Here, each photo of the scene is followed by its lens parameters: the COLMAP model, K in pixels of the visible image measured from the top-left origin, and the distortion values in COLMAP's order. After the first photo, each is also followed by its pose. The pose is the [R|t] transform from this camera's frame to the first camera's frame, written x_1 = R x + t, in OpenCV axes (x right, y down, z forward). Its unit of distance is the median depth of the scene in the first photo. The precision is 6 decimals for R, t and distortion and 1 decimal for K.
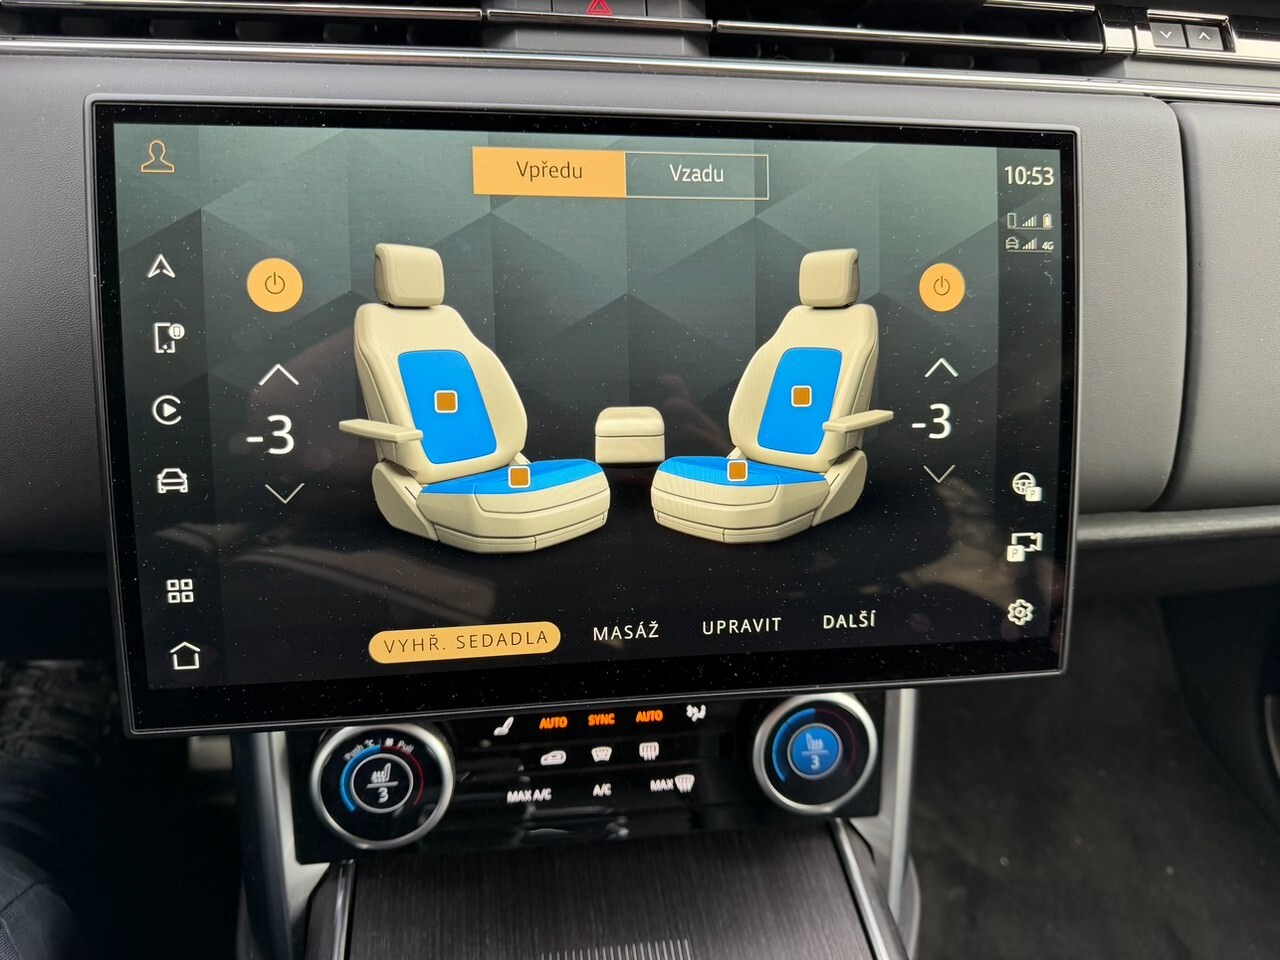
lens RADIAL K [[899.4, 0, 635.0], [0, 899.4, 470.0], [0, 0, 1]] dist [0.009295, -0.032585]
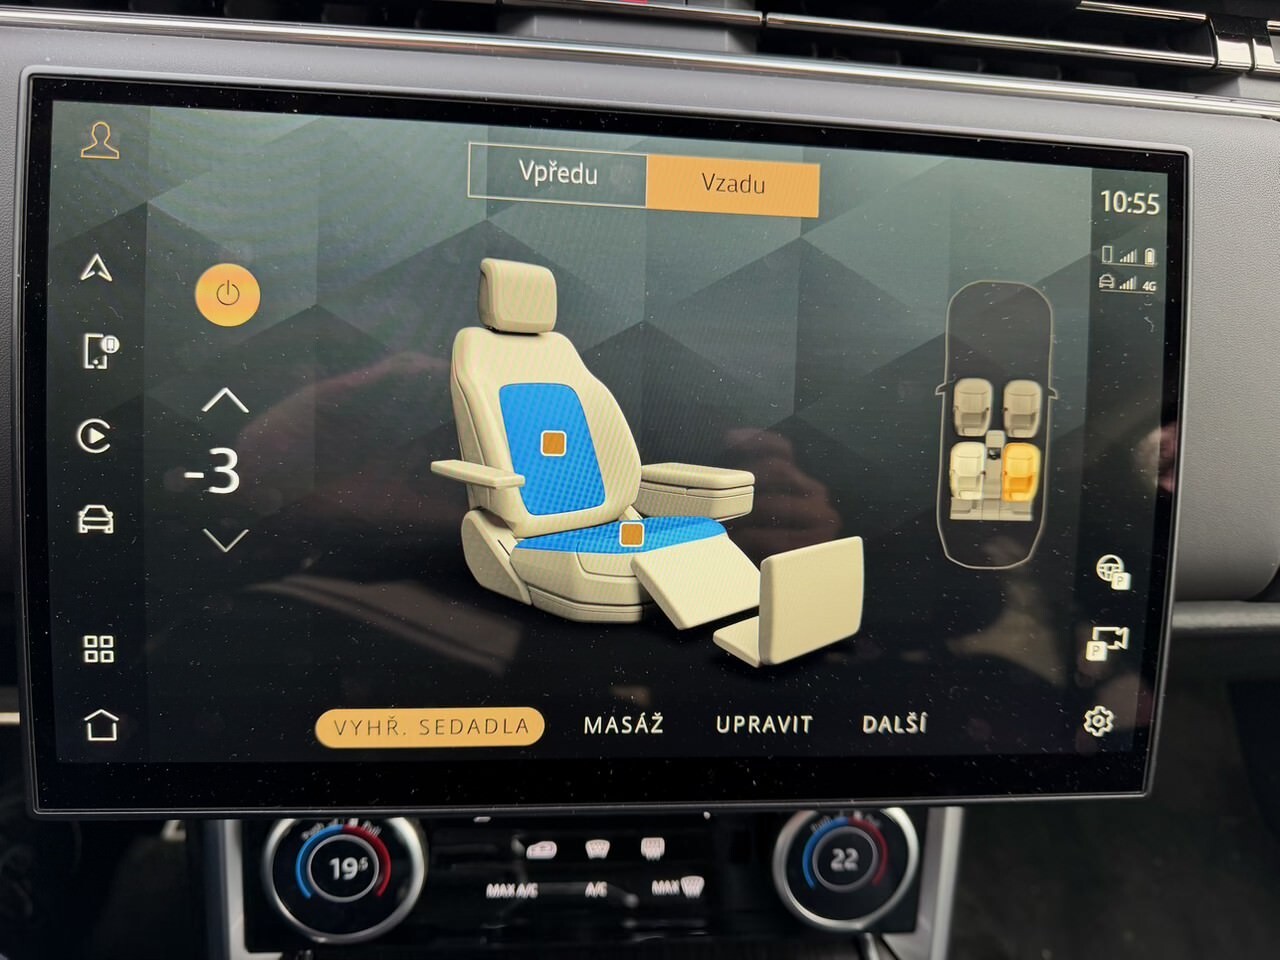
lens RADIAL K [[915.8, 0, 641.8], [0, 915.8, 473.3], [0, 0, 1]] dist [-0.026146, 0.003435]
pose [[0.998168, 0.047711, -0.037205, 0.025654], [-0.048726, 0.998451, -0.026866, -0.028789], [0.035865, 0.028630, 0.998946, 0.139871]]
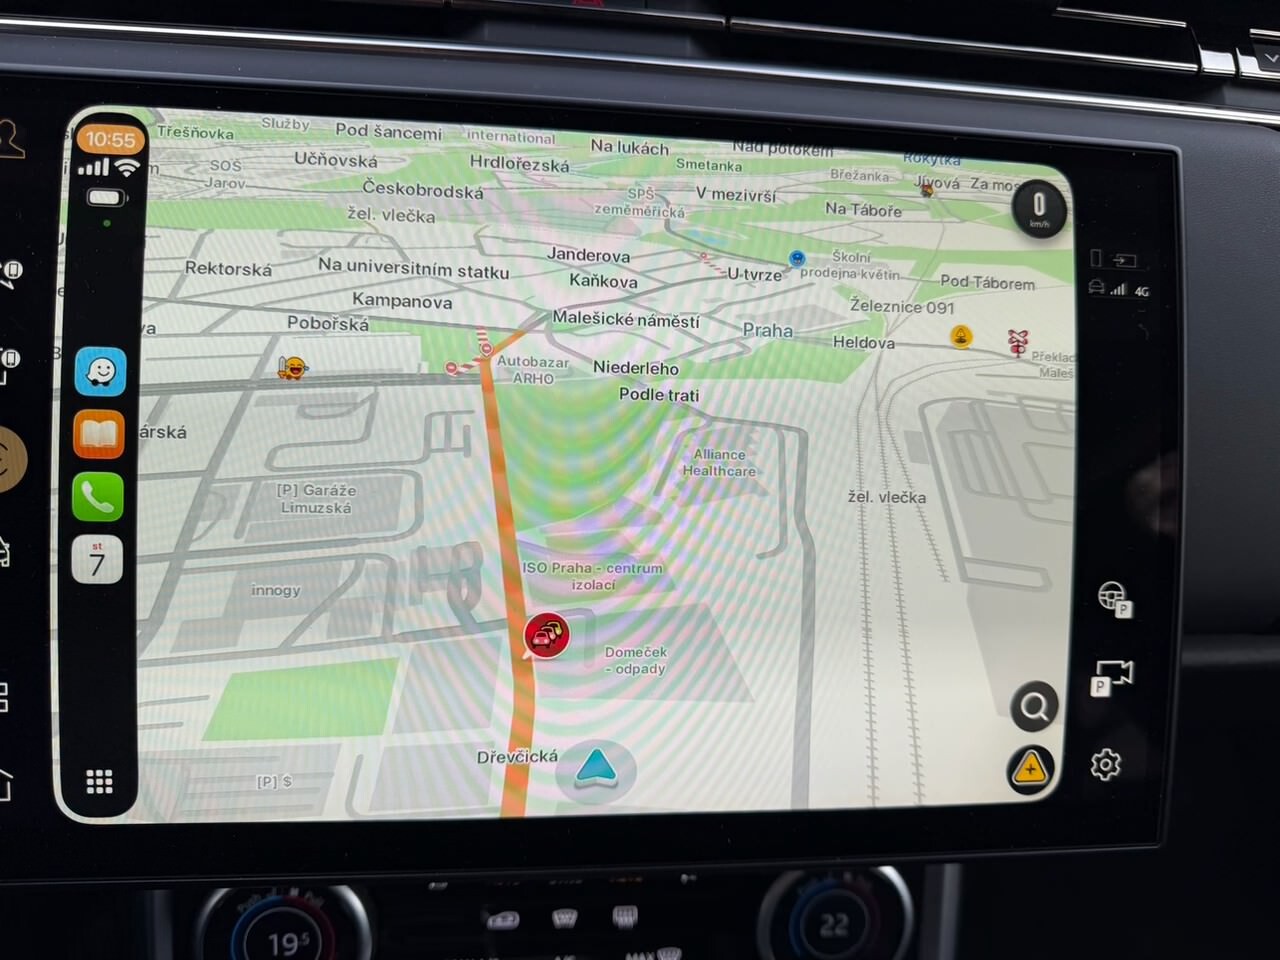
lens RADIAL K [[919.8, 0, 644.4], [0, 919.8, 483.8], [0, 0, 1]] dist [-0.032810, 0.007165]
pose [[0.999058, 0.033647, -0.027403, 0.051935], [-0.035777, 0.996041, -0.081374, -0.002183], [0.024557, 0.082277, 0.996307, 0.208501]]
